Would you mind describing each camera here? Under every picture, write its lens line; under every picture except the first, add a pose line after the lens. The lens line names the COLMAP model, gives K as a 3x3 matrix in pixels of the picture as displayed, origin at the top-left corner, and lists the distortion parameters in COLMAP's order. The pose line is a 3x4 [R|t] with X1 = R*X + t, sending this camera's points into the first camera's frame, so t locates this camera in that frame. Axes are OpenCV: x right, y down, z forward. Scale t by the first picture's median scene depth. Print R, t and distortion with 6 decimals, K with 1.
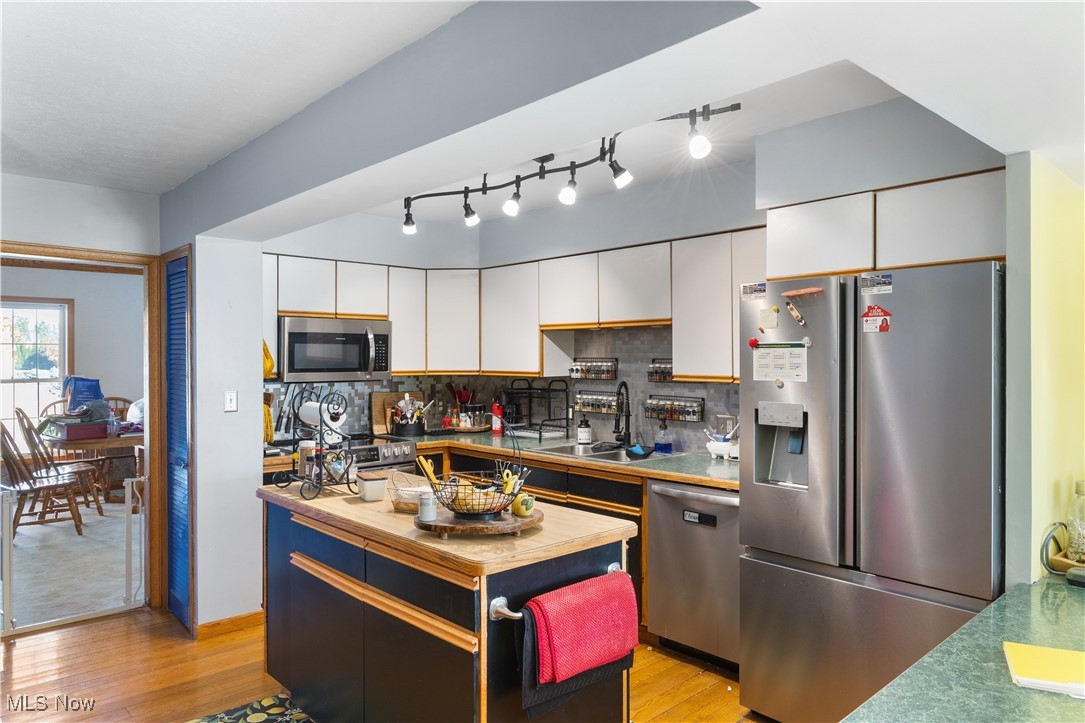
lens RADIAL K [[719.2, 0, 541.5], [0, 719.2, 352.3], [0, 0, 1]] dist [0.011367, -0.006036]
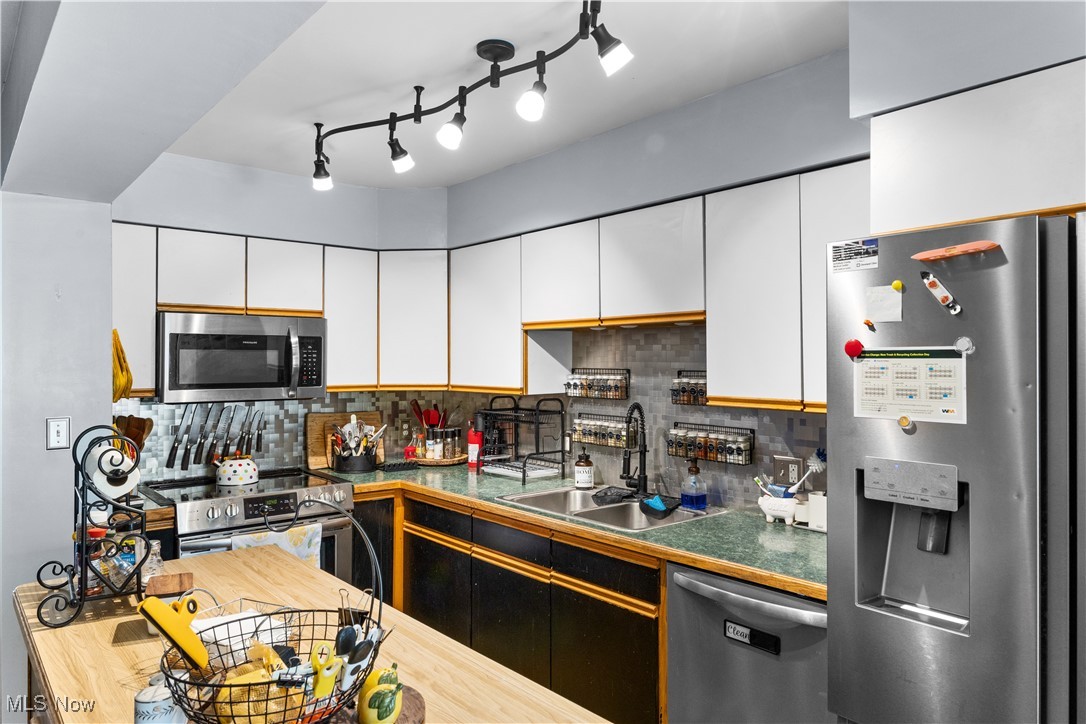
lens RADIAL K [[719.9, 0, 546.9], [0, 719.9, 350.8], [0, 0, 1]] dist [0.011367, -0.006036]
pose [[0.999136, -0.000870, -0.041549, 0.056907], [0.000555, 0.999971, -0.007590, -0.005100], [0.041555, 0.007561, 0.999108, 0.300242]]
